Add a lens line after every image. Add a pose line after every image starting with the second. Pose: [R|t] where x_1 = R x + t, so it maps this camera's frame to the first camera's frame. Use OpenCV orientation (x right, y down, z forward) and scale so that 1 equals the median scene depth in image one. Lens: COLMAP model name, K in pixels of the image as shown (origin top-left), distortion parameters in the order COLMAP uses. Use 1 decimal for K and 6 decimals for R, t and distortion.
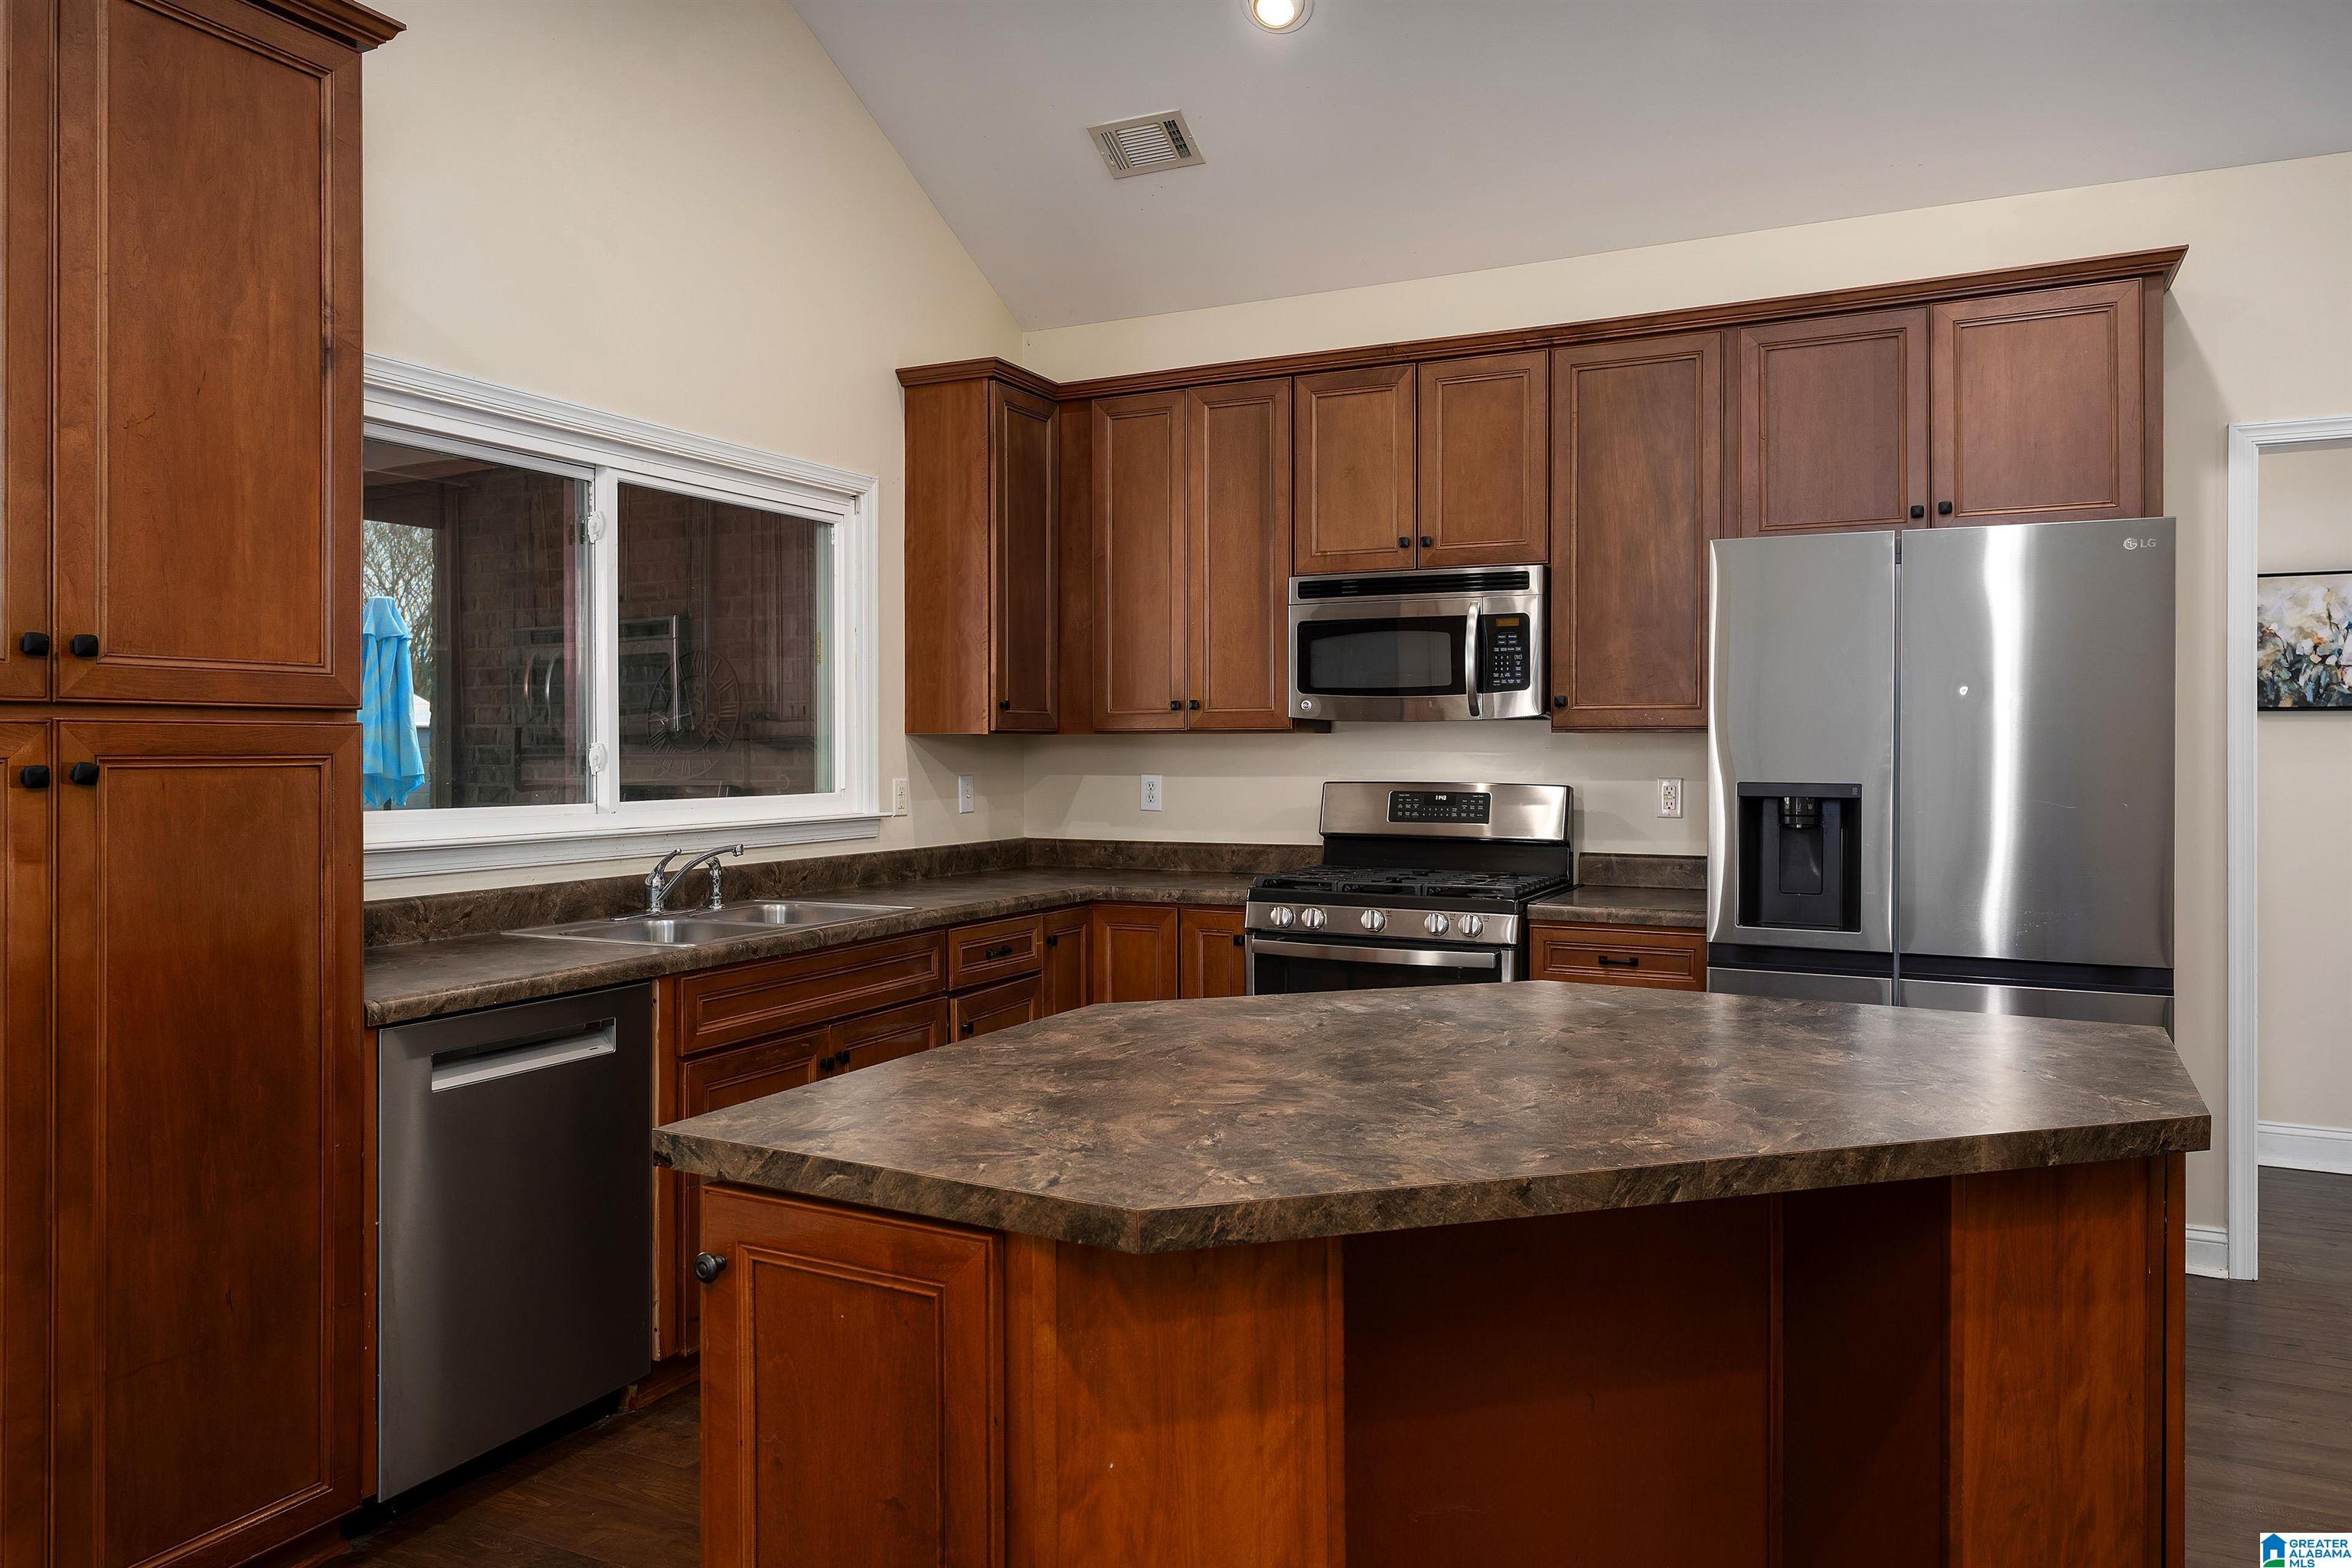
lens RADIAL K [[1567.0, 0, 1177.7], [0, 1567.0, 761.1], [0, 0, 1]] dist [-0.008827, -0.001130]
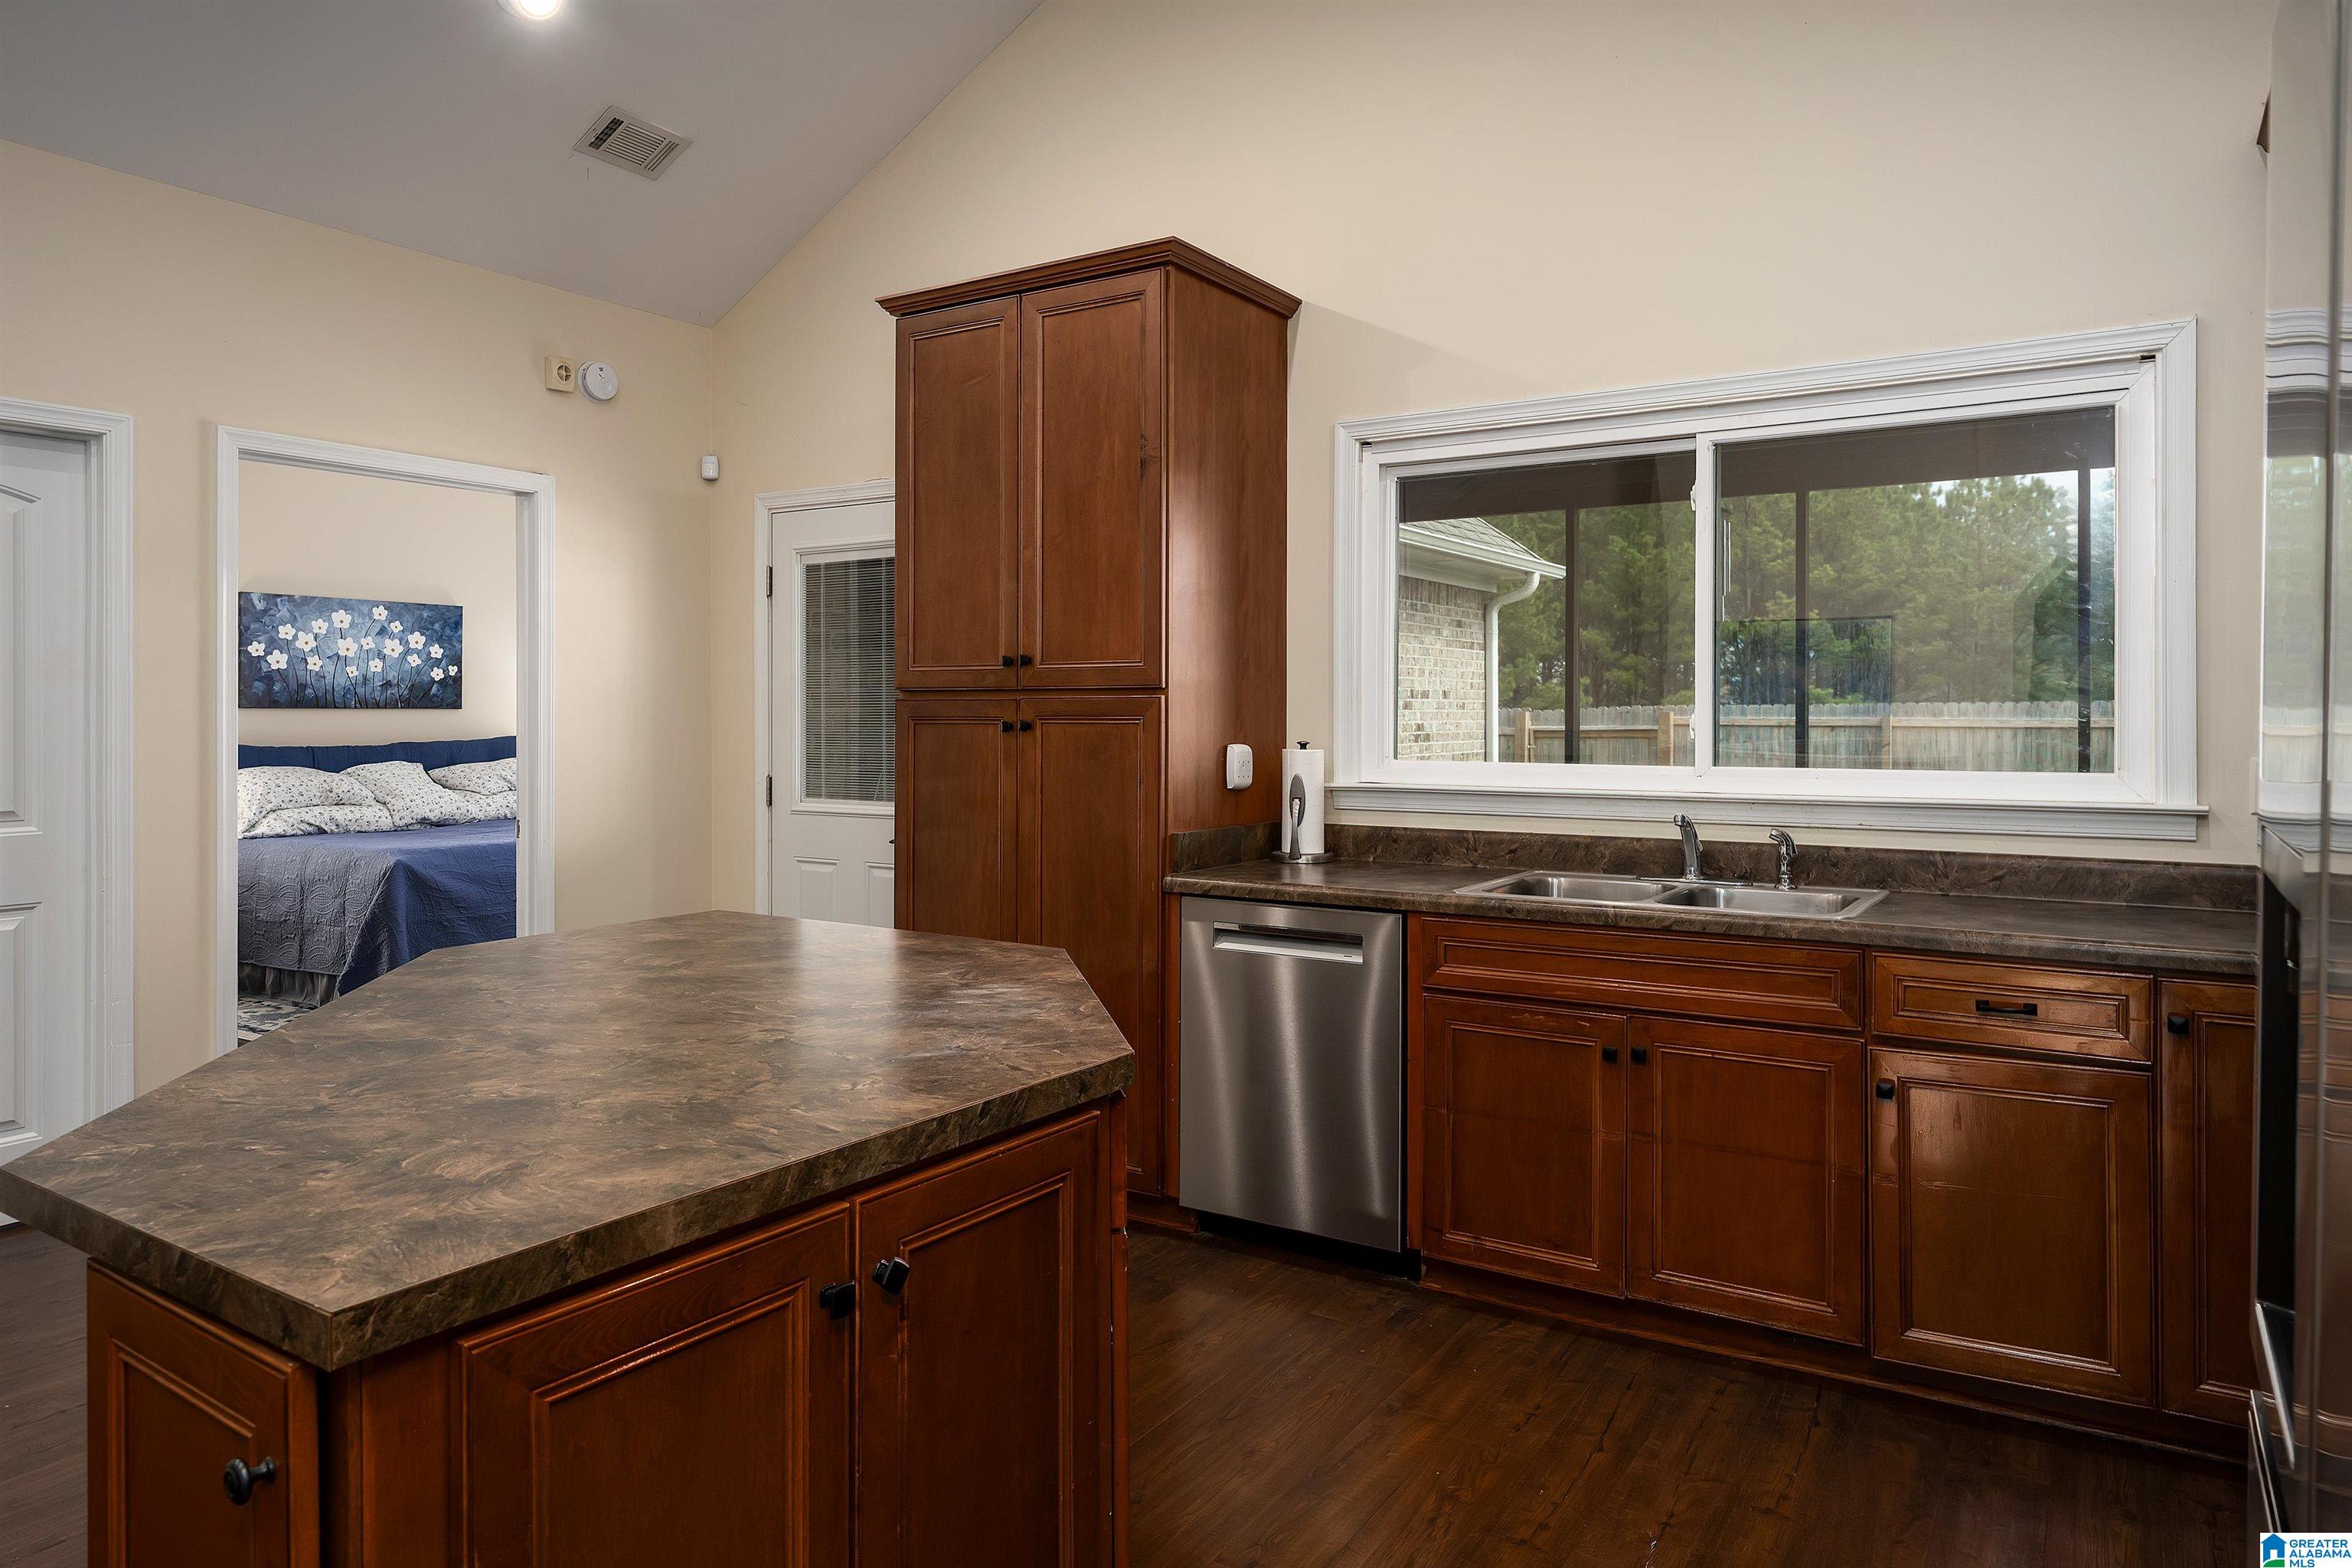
lens RADIAL K [[1465.9, 0, 1174.7], [0, 1465.9, 723.0], [0, 0, 1]] dist [-0.004203, -0.000653]
pose [[-0.113492, 0.006705, -0.993516, 0.496282], [-0.007875, 0.999940, 0.007647, -0.004717], [0.993508, 0.008692, -0.113433, 0.627761]]
